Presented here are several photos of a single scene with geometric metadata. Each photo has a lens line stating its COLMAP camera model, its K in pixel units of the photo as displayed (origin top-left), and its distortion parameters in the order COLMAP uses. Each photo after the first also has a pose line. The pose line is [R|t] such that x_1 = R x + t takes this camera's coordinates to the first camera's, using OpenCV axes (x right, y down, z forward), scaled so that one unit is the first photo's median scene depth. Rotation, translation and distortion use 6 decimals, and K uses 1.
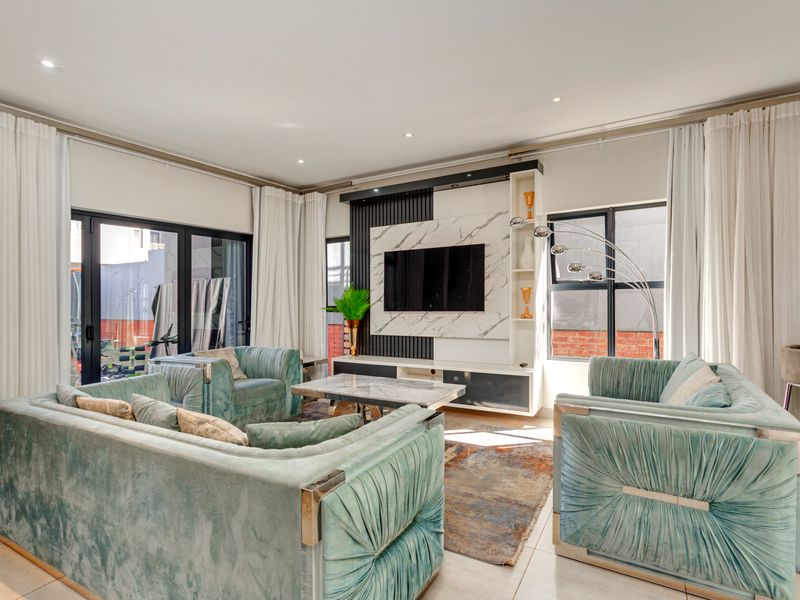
lens RADIAL K [[424.7, 0, 395.5], [0, 424.7, 299.1], [0, 0, 1]] dist [0.003408, 0.001513]
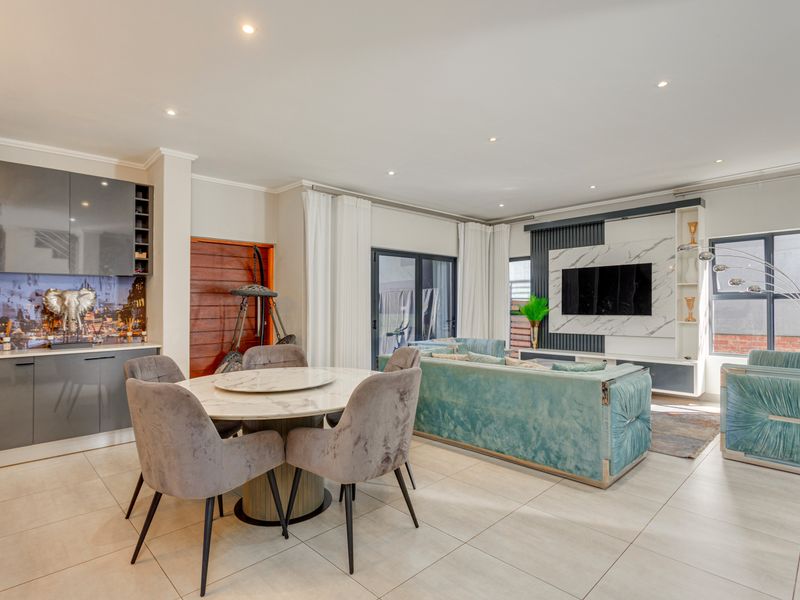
lens RADIAL K [[424.7, 0, 395.5], [0, 424.7, 299.1], [0, 0, 1]] dist [0.003408, 0.001513]
pose [[0.962924, 0.006528, -0.269693, -0.178773], [-0.010896, 0.999833, -0.014702, 0.006113], [0.269552, 0.017096, 0.962834, -0.420261]]
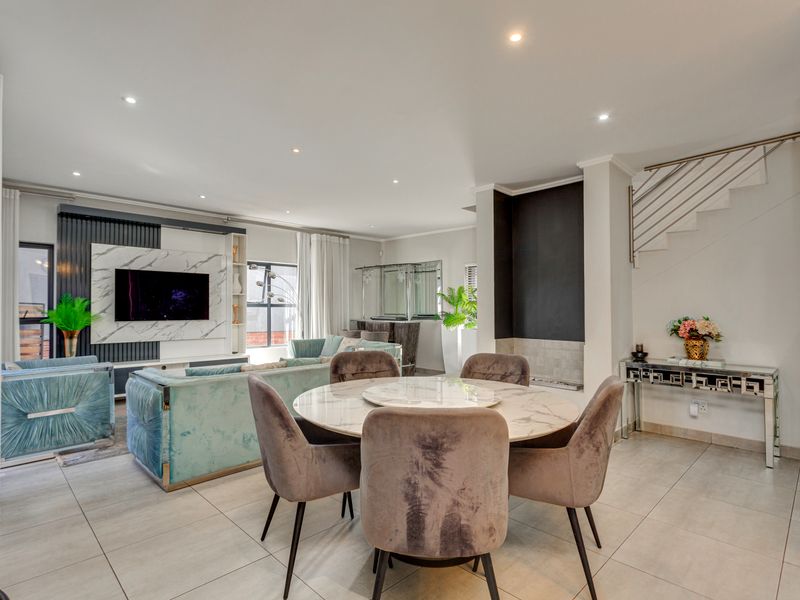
lens RADIAL K [[424.7, 0, 395.5], [0, 424.7, 299.1], [0, 0, 1]] dist [0.003408, 0.001513]
pose [[0.257483, 0.040418, 0.965437, -0.989389], [-0.001884, 0.999144, -0.041327, 0.016053], [-0.966281, 0.008822, 0.257339, -0.004794]]
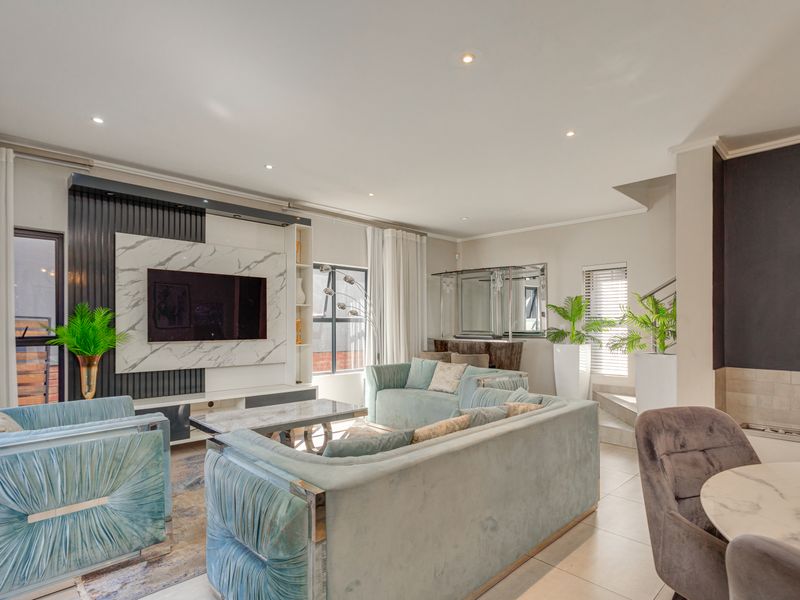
lens RADIAL K [[436.3, 0, 398.7], [0, 436.3, 319.7], [0, 0, 1]] dist [0.001730, 0.000897]
pose [[0.268499, 0.028679, 0.962853, -0.748340], [-0.002728, 0.999575, -0.029012, 0.009907], [-0.963276, 0.005163, 0.268463, 0.342951]]
